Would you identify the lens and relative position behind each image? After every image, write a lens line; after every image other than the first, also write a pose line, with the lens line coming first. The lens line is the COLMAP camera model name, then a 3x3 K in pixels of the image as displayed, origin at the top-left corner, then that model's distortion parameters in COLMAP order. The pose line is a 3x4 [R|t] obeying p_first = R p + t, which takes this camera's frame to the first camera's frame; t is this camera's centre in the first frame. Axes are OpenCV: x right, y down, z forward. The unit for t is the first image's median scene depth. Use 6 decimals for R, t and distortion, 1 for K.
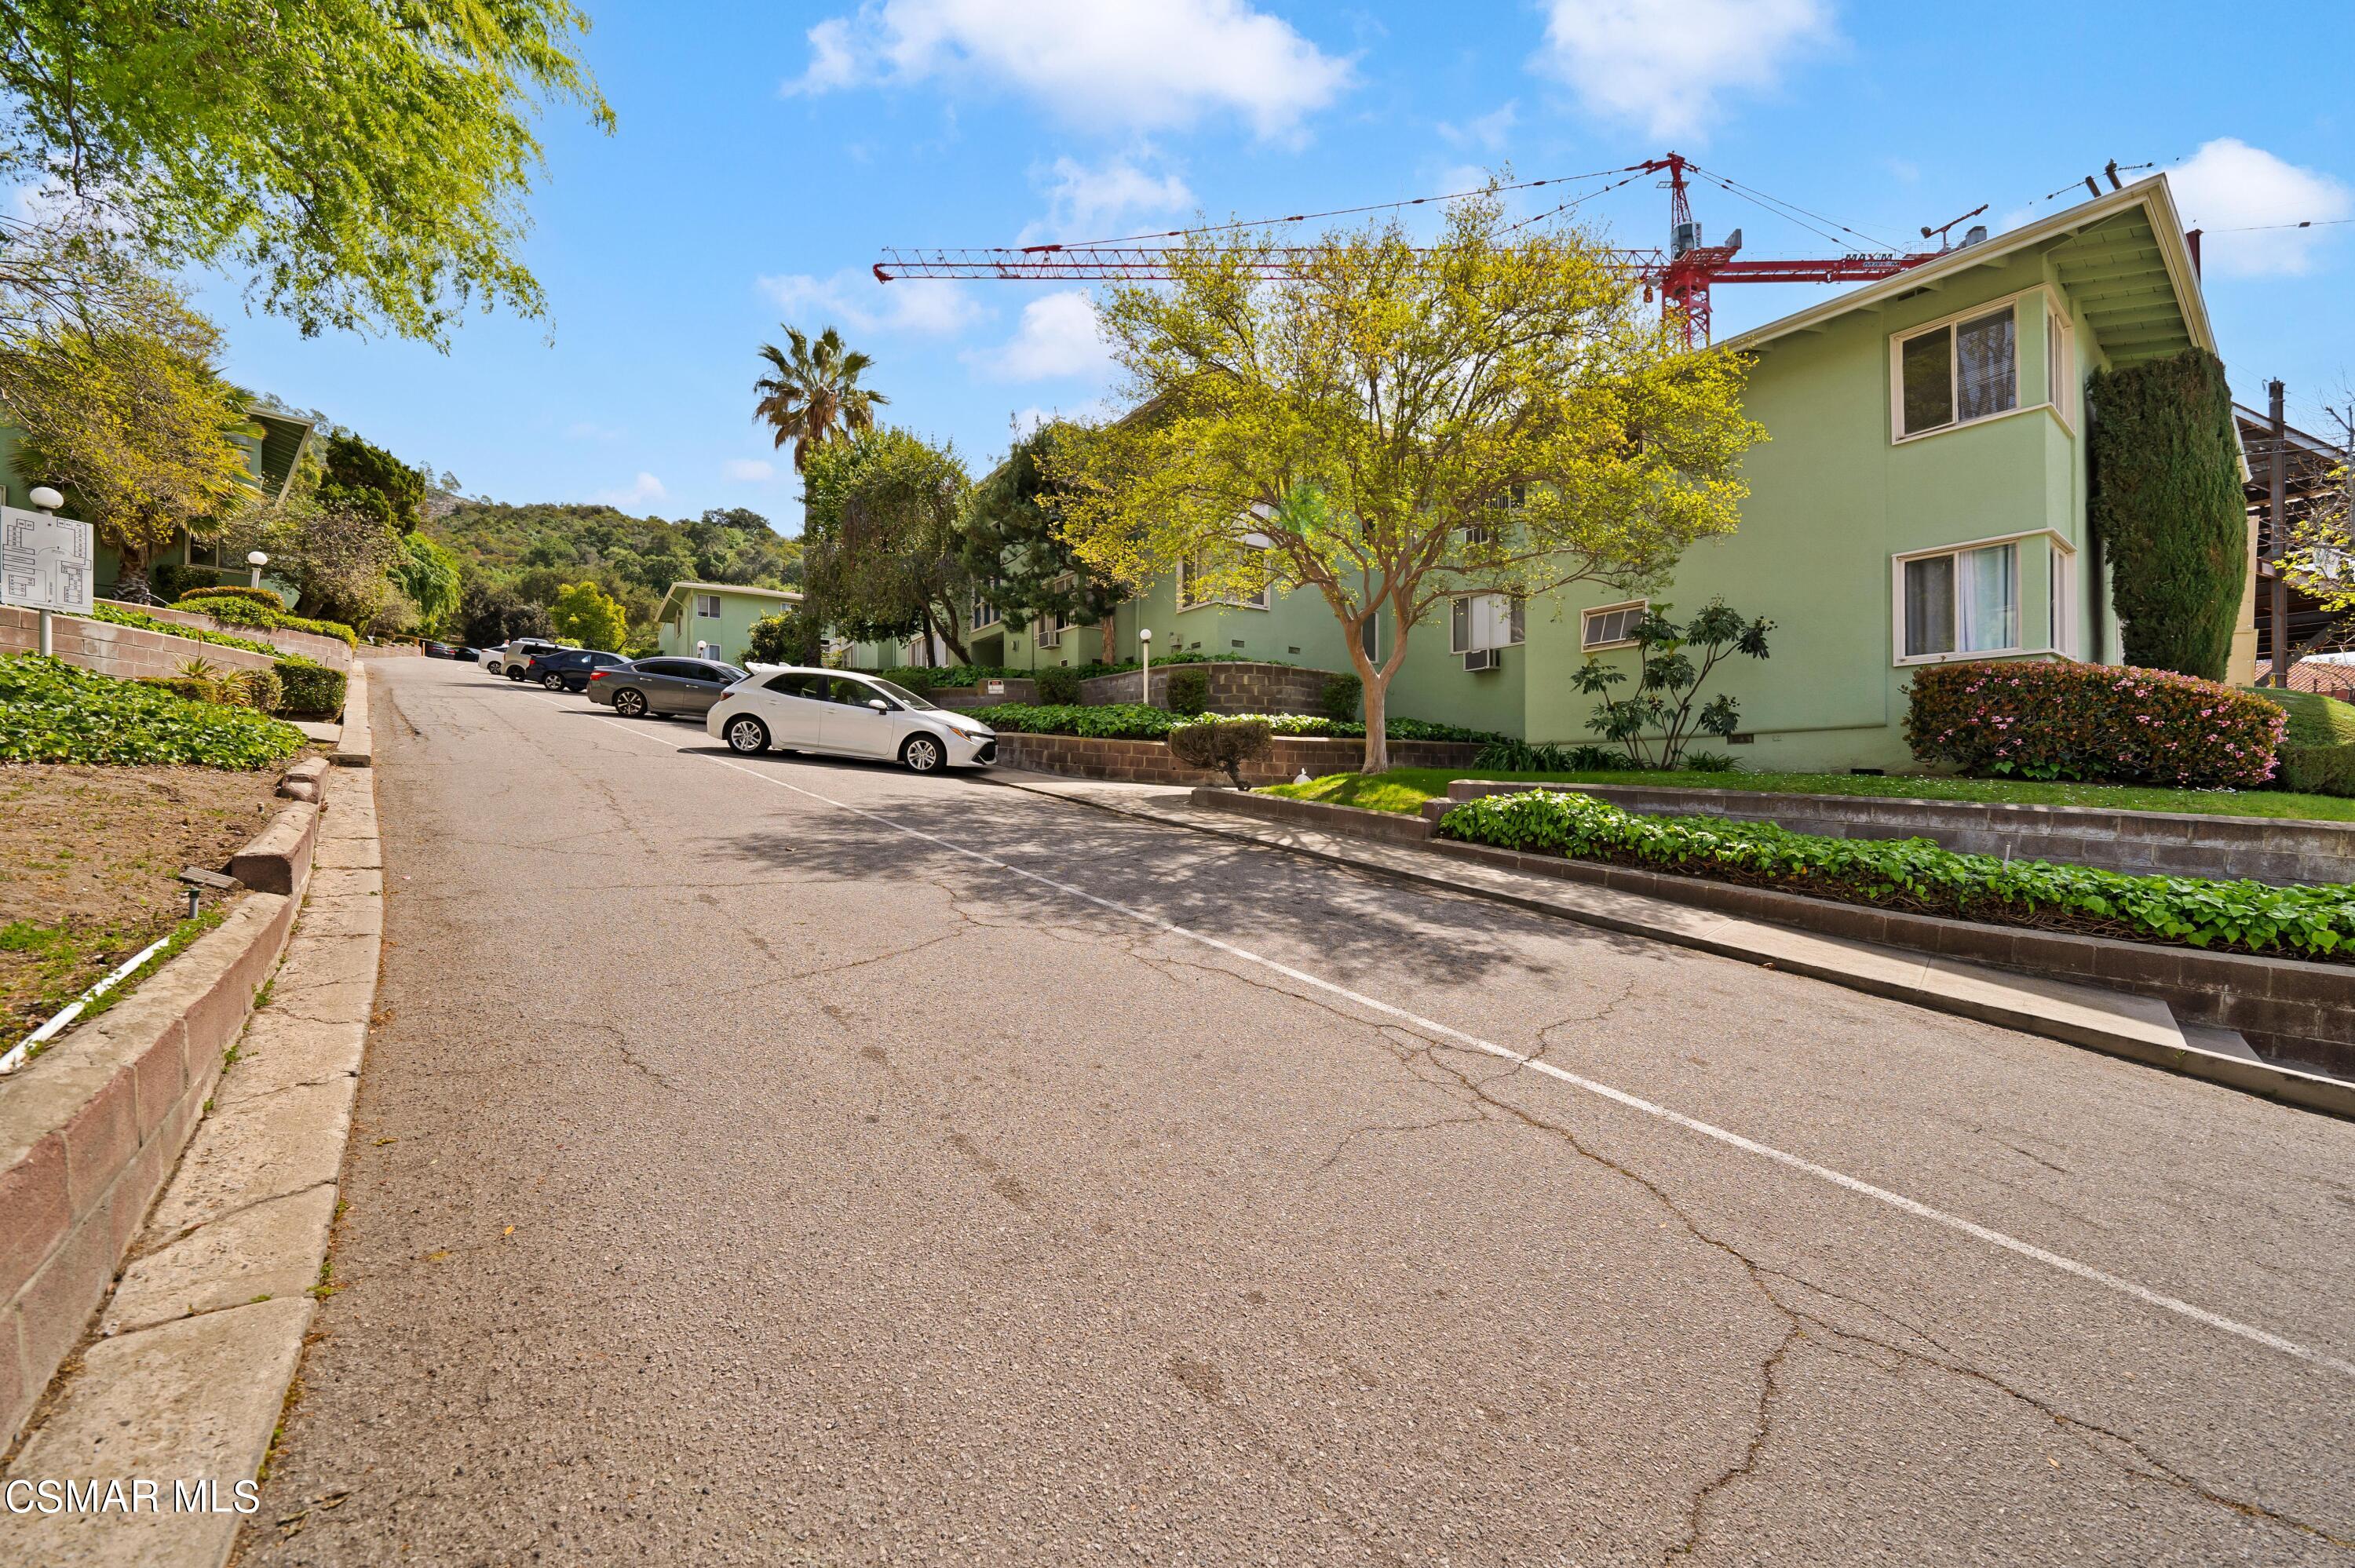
lens RADIAL K [[844.1, 0, 1161.2], [0, 844.1, 776.2], [0, 0, 1]] dist [-0.018810, 0.000648]
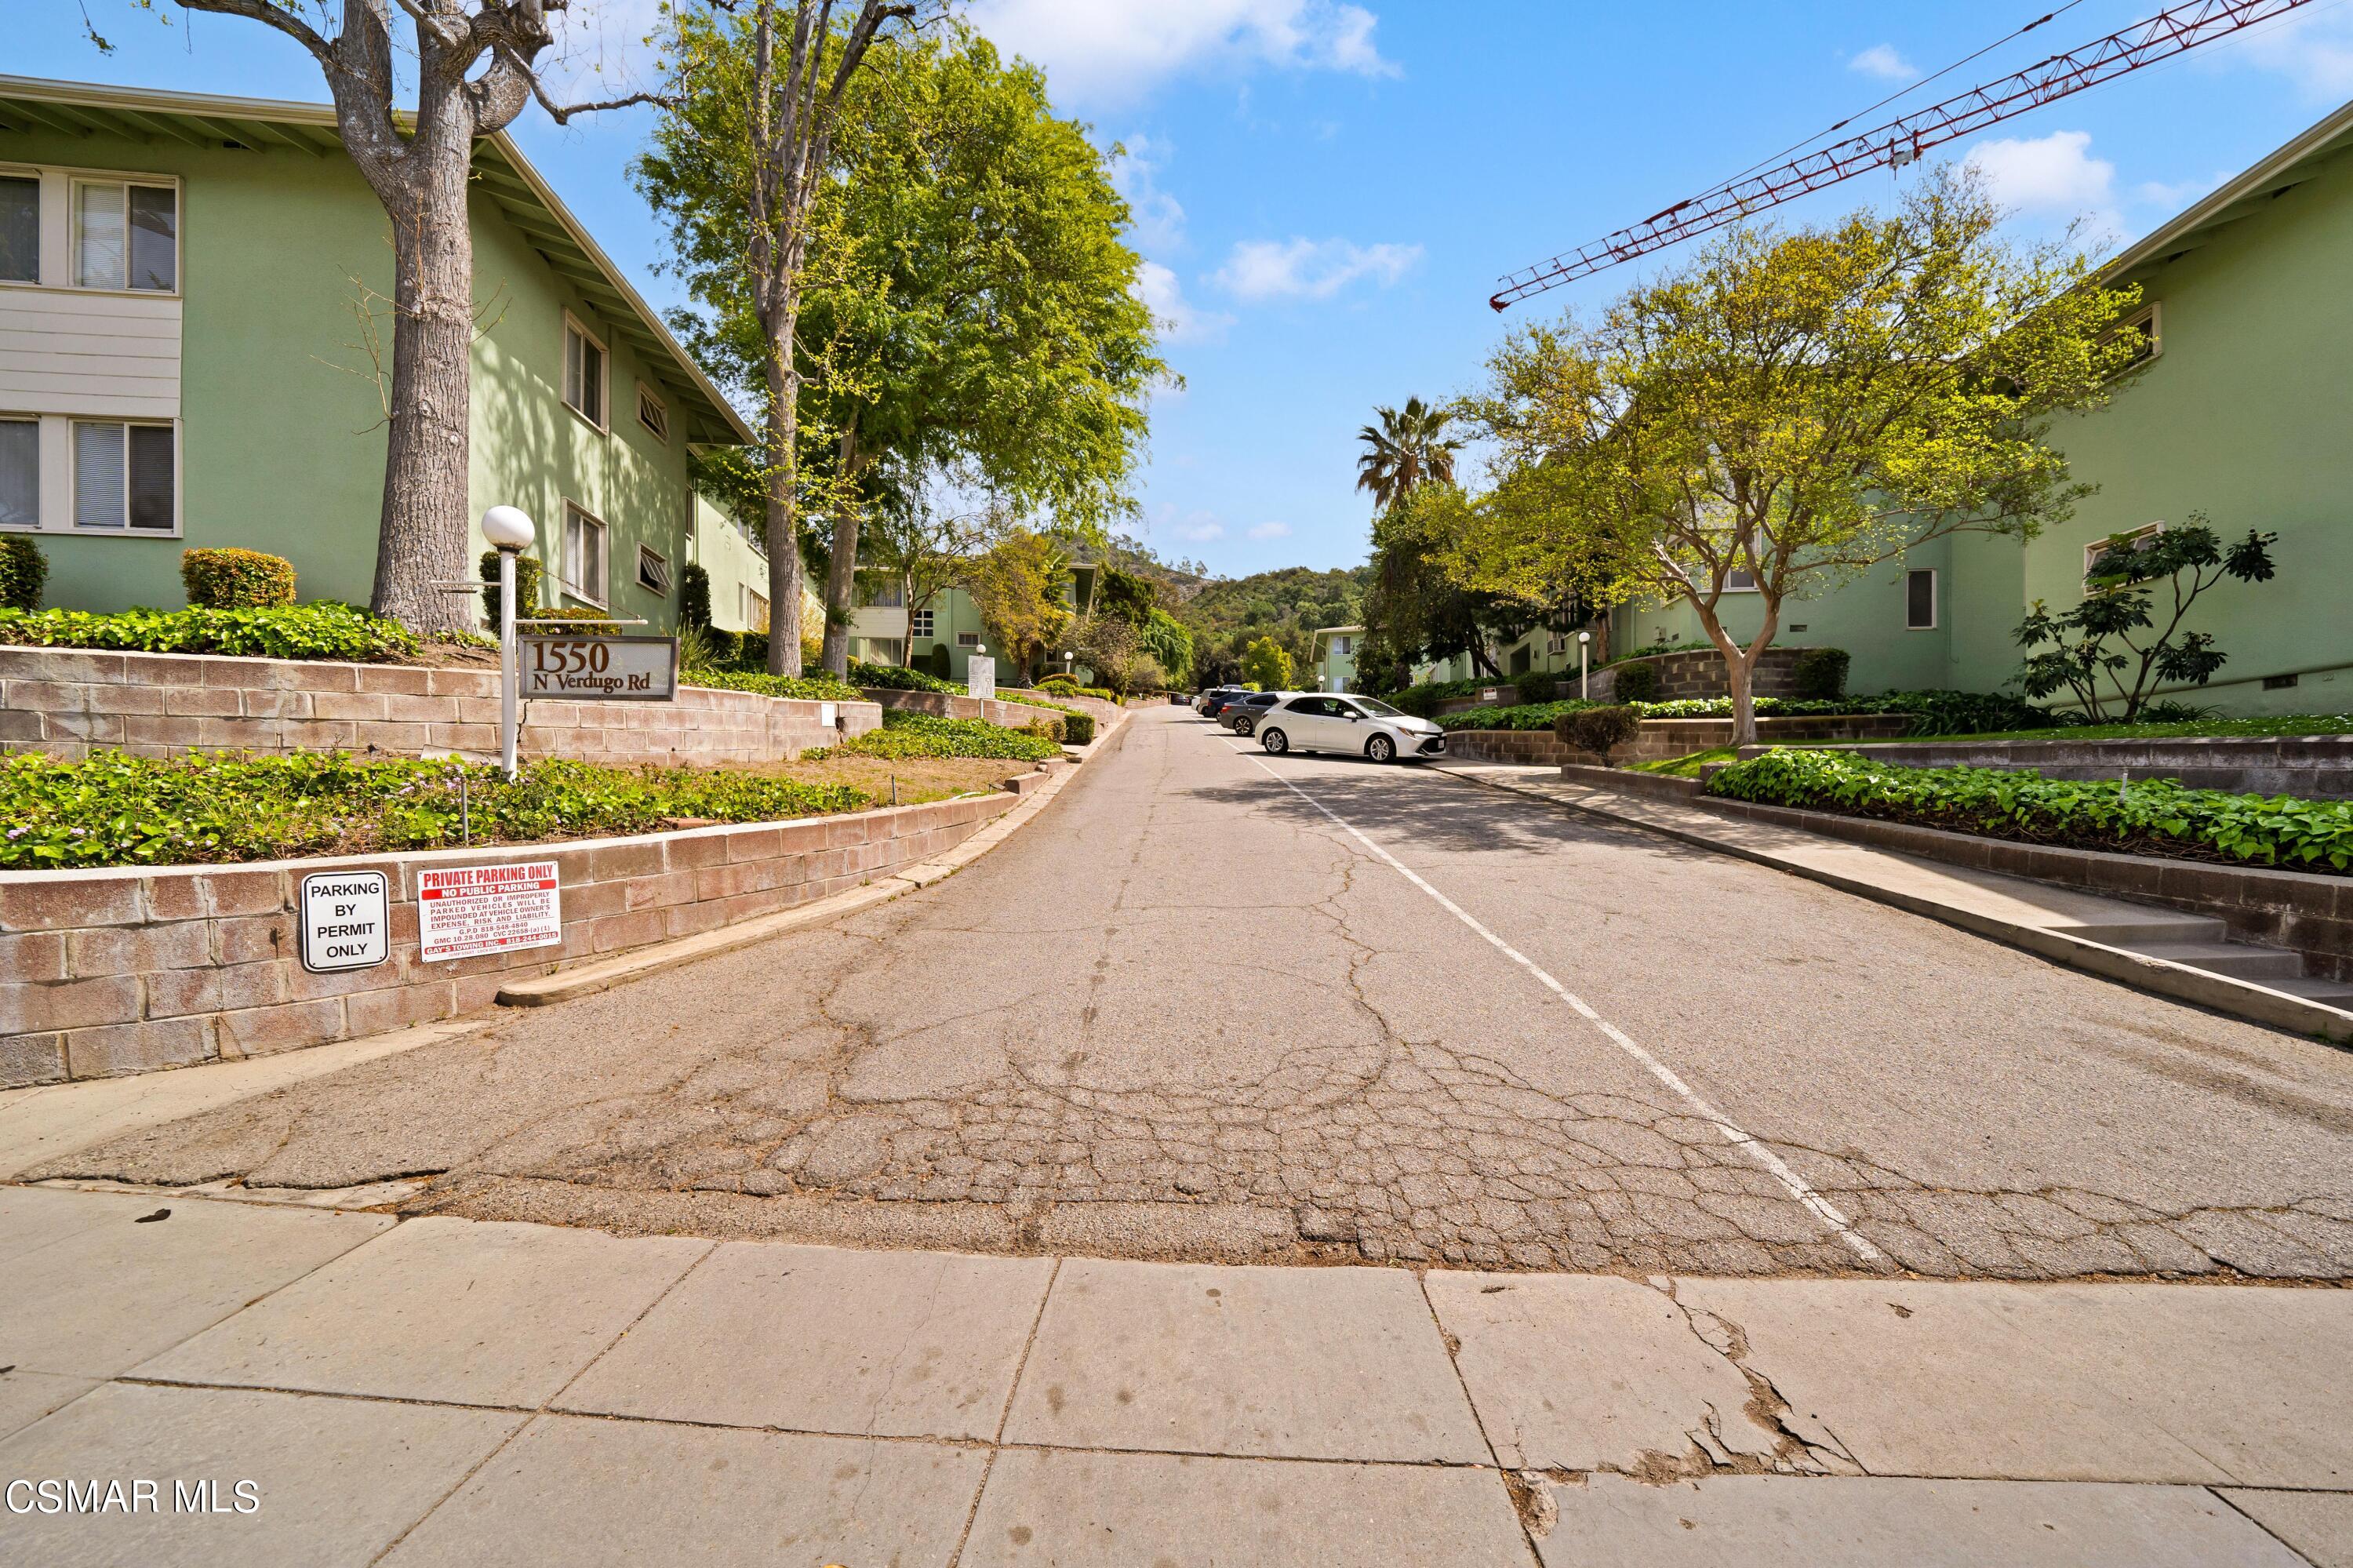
lens RADIAL K [[843.5, 0, 1184.8], [0, 843.5, 785.8], [0, 0, 1]] dist [-0.018810, 0.000648]
pose [[0.744490, -0.015215, -0.667460, 0.379764], [0.010668, 0.999884, -0.010894, 0.043795], [0.667548, 0.000990, 0.744566, -0.225234]]
